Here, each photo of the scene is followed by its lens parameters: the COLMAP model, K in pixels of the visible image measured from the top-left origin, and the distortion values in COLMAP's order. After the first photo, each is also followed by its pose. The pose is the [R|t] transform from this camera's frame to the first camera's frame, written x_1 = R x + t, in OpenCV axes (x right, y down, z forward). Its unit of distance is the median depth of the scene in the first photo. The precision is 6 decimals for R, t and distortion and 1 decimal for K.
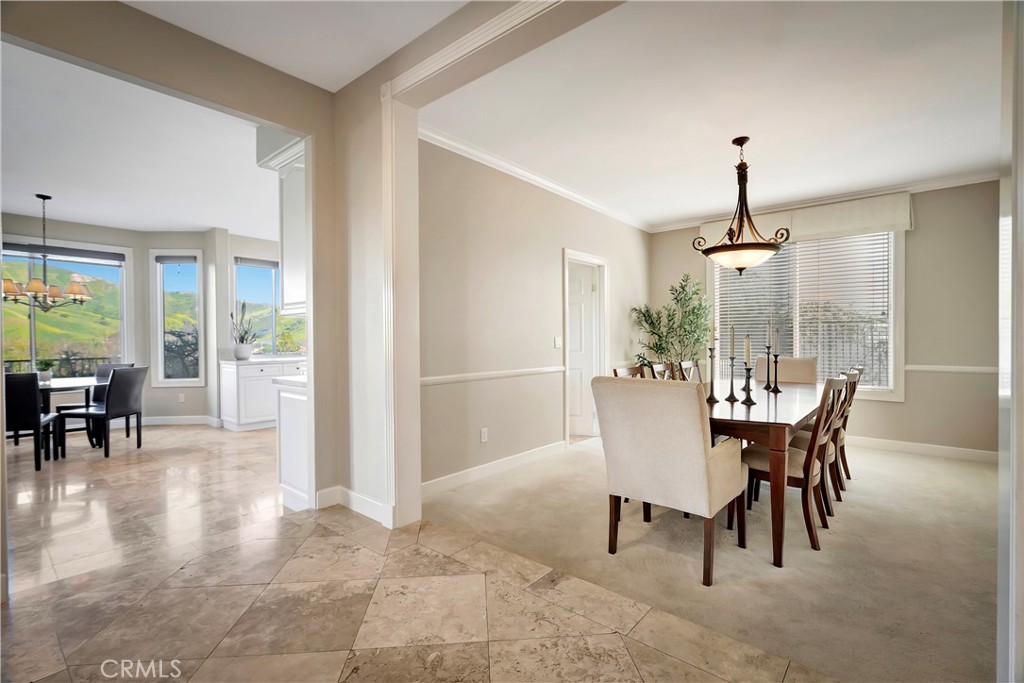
lens RADIAL K [[465.9, 0, 514.0], [0, 465.9, 345.2], [0, 0, 1]] dist [0.003684, 0.002334]
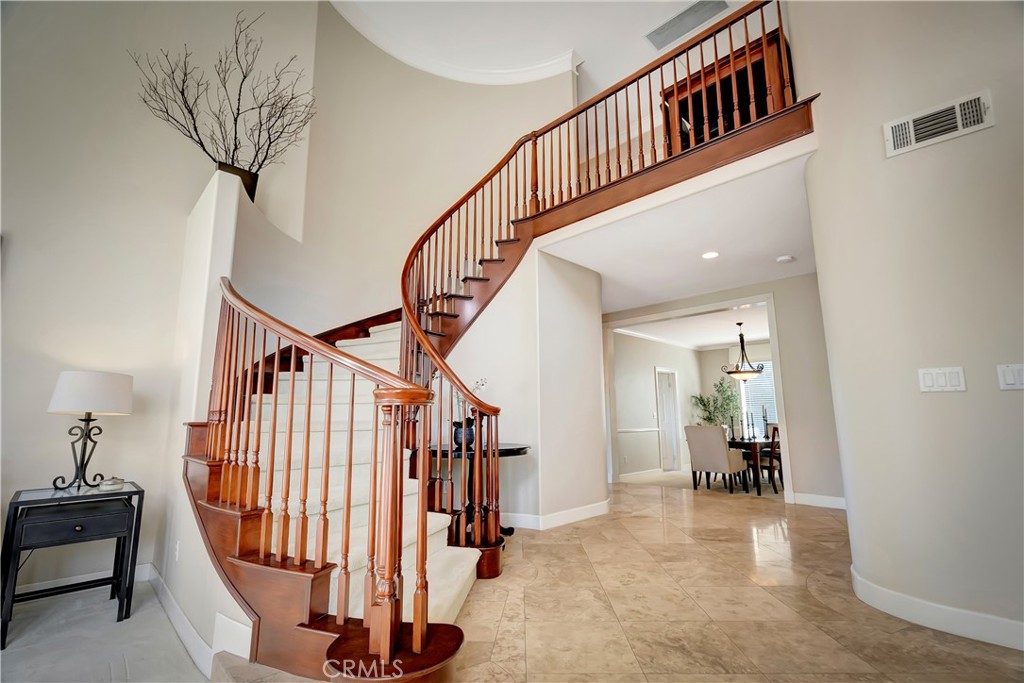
lens RADIAL K [[465.9, 0, 519.5], [0, 465.9, 345.1], [0, 0, 1]] dist [0.003684, 0.002334]
pose [[0.996456, -0.015470, -0.082683, -0.289786], [0.001493, 0.986041, -0.166494, 0.026385], [0.084105, 0.165780, 0.982570, -0.955902]]
